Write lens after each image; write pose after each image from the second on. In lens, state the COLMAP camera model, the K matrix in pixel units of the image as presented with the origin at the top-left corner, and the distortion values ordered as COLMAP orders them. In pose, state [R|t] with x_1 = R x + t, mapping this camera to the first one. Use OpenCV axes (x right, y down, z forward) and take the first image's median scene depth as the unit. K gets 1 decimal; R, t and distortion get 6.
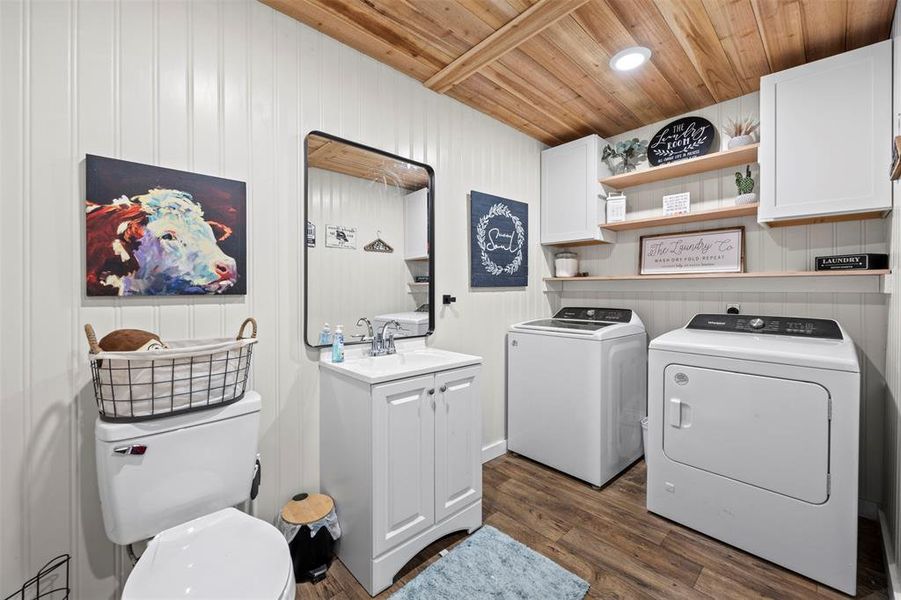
lens RADIAL K [[353.7, 0, 448.0], [0, 353.7, 287.2], [0, 0, 1]] dist [-0.000675, -0.000017]
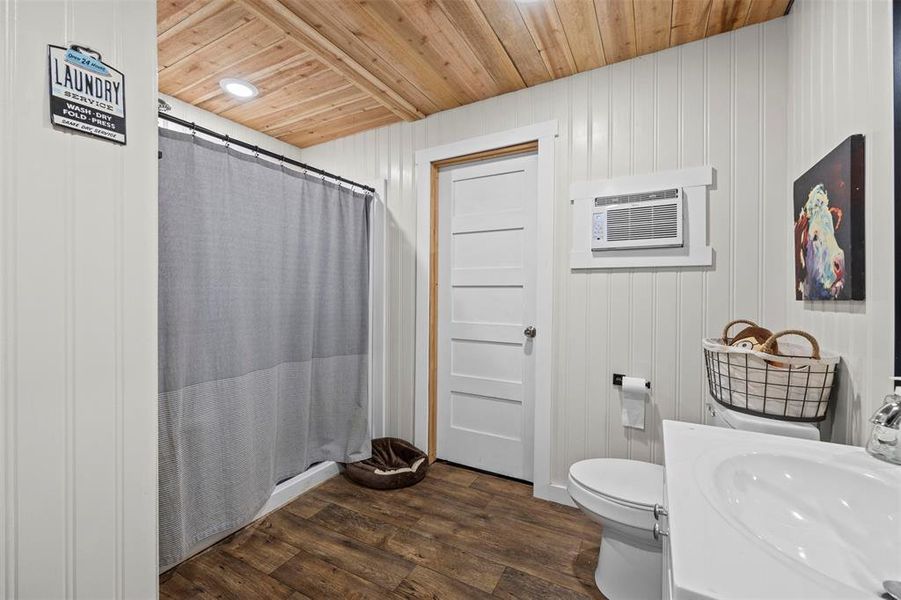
lens RADIAL K [[371.3, 0, 450.5], [0, 371.3, 300.0], [0, 0, 1]] dist [-0.054621, -0.000001]
pose [[-0.946440, -0.004446, -0.322848, 0.410841], [-0.006105, 0.999973, 0.004126, 0.025088], [0.322821, 0.005876, -0.946442, 1.489519]]
